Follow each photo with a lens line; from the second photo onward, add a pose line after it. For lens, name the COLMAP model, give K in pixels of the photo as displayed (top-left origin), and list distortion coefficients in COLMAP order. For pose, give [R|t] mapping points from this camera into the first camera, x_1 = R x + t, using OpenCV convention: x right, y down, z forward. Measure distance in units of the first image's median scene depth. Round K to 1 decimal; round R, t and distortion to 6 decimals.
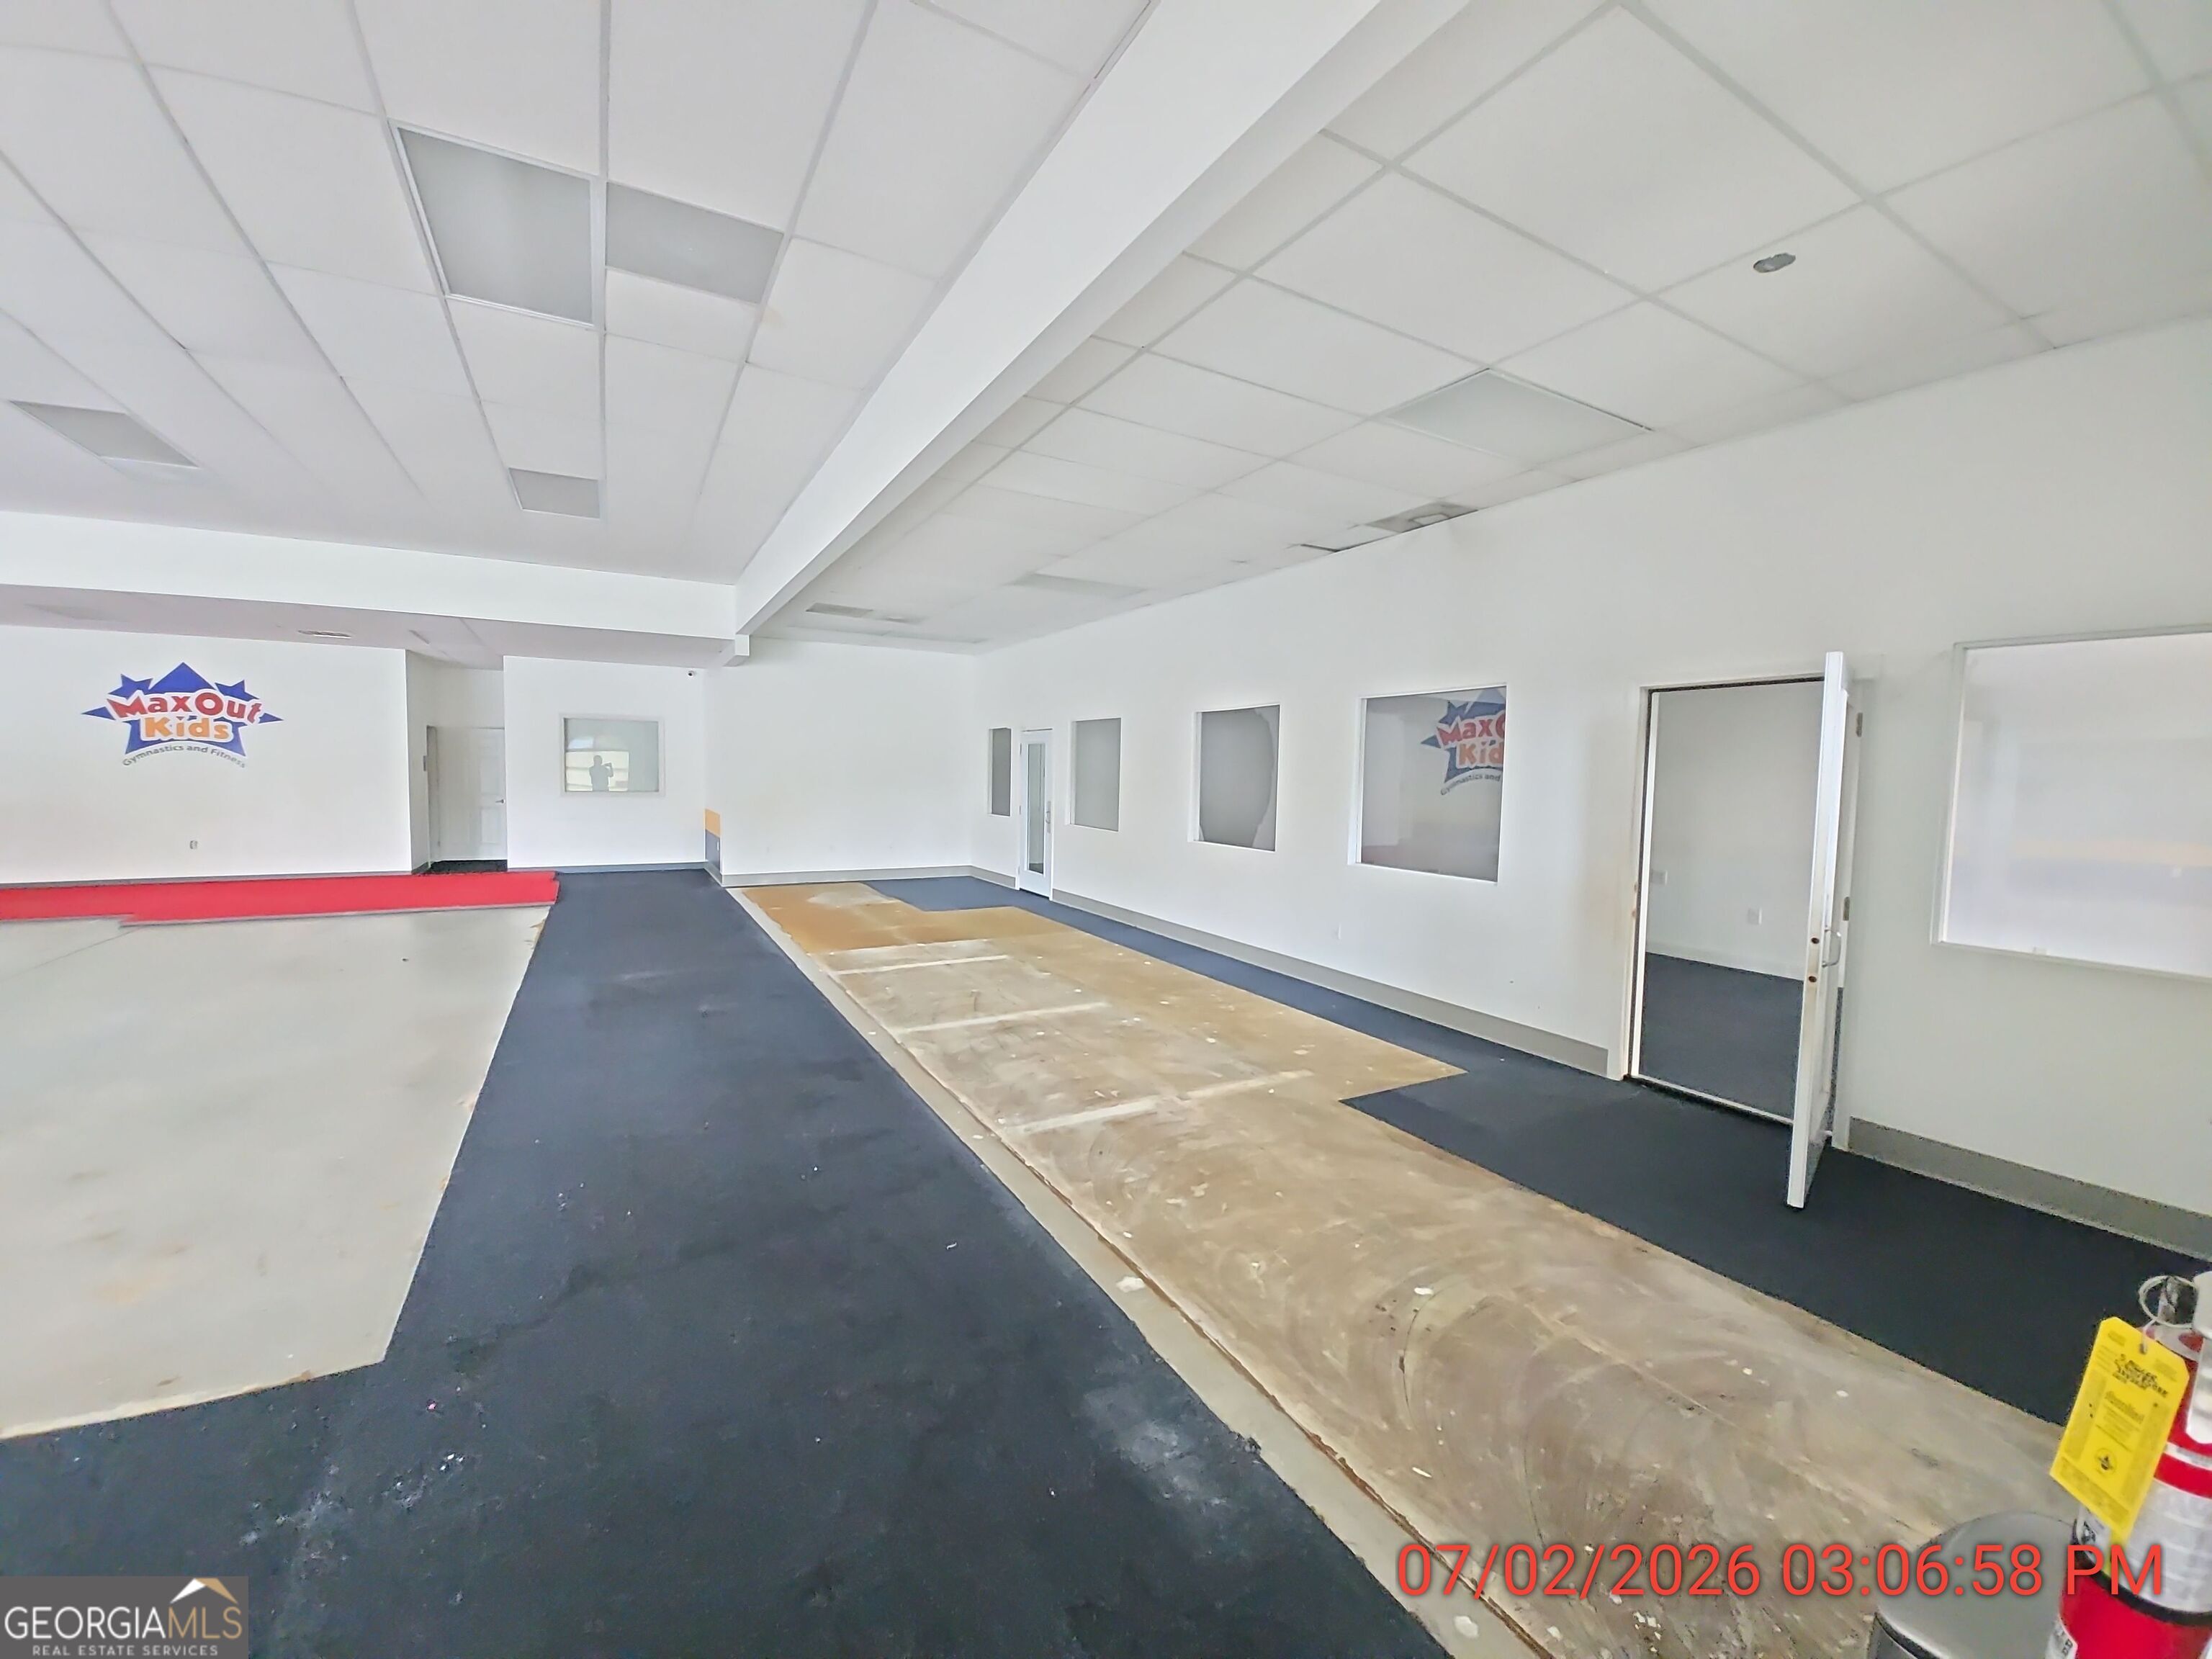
lens RADIAL K [[883.0, 0, 1106.0], [0, 883.0, 829.5], [0, 0, 1]] dist [-0.030753, -0.000033]
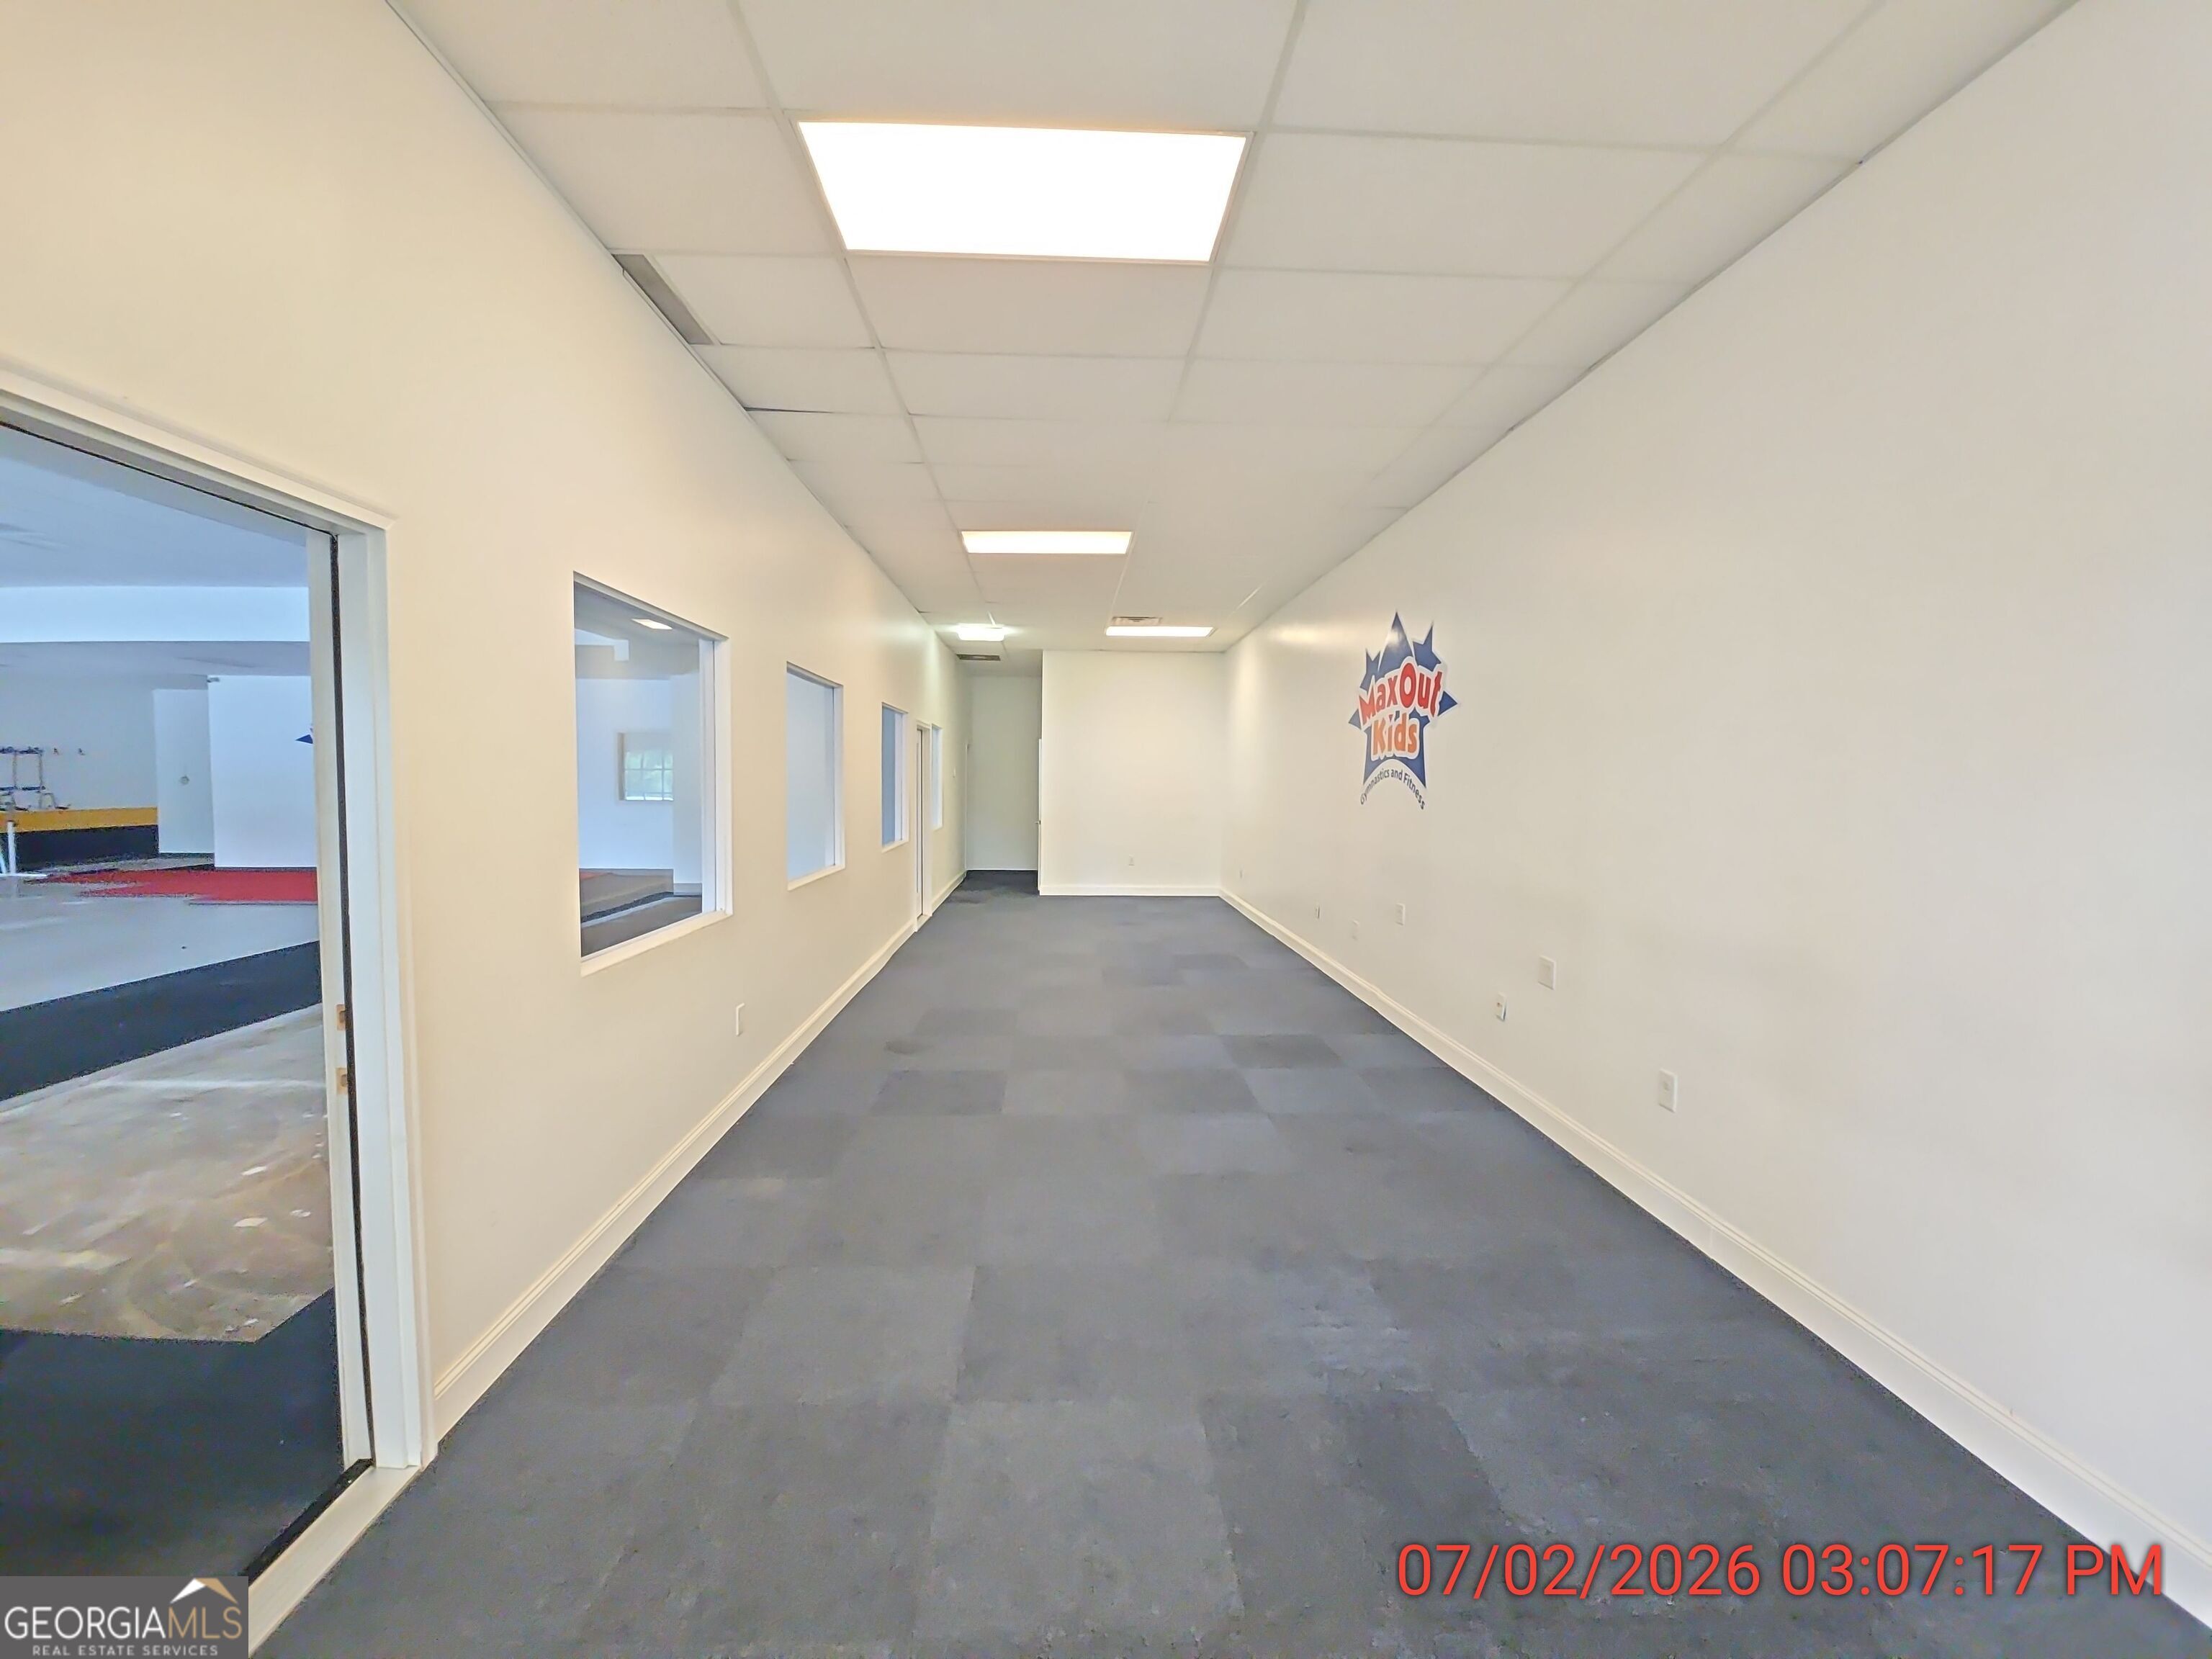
lens RADIAL K [[883.0, 0, 1106.0], [0, 883.0, 829.5], [0, 0, 1]] dist [-0.030753, -0.000033]
pose [[0.893420, 0.014361, -0.448992, 0.590993], [-0.020483, 0.999752, -0.008781, -0.014630], [0.448754, 0.017042, 0.893493, 0.431407]]
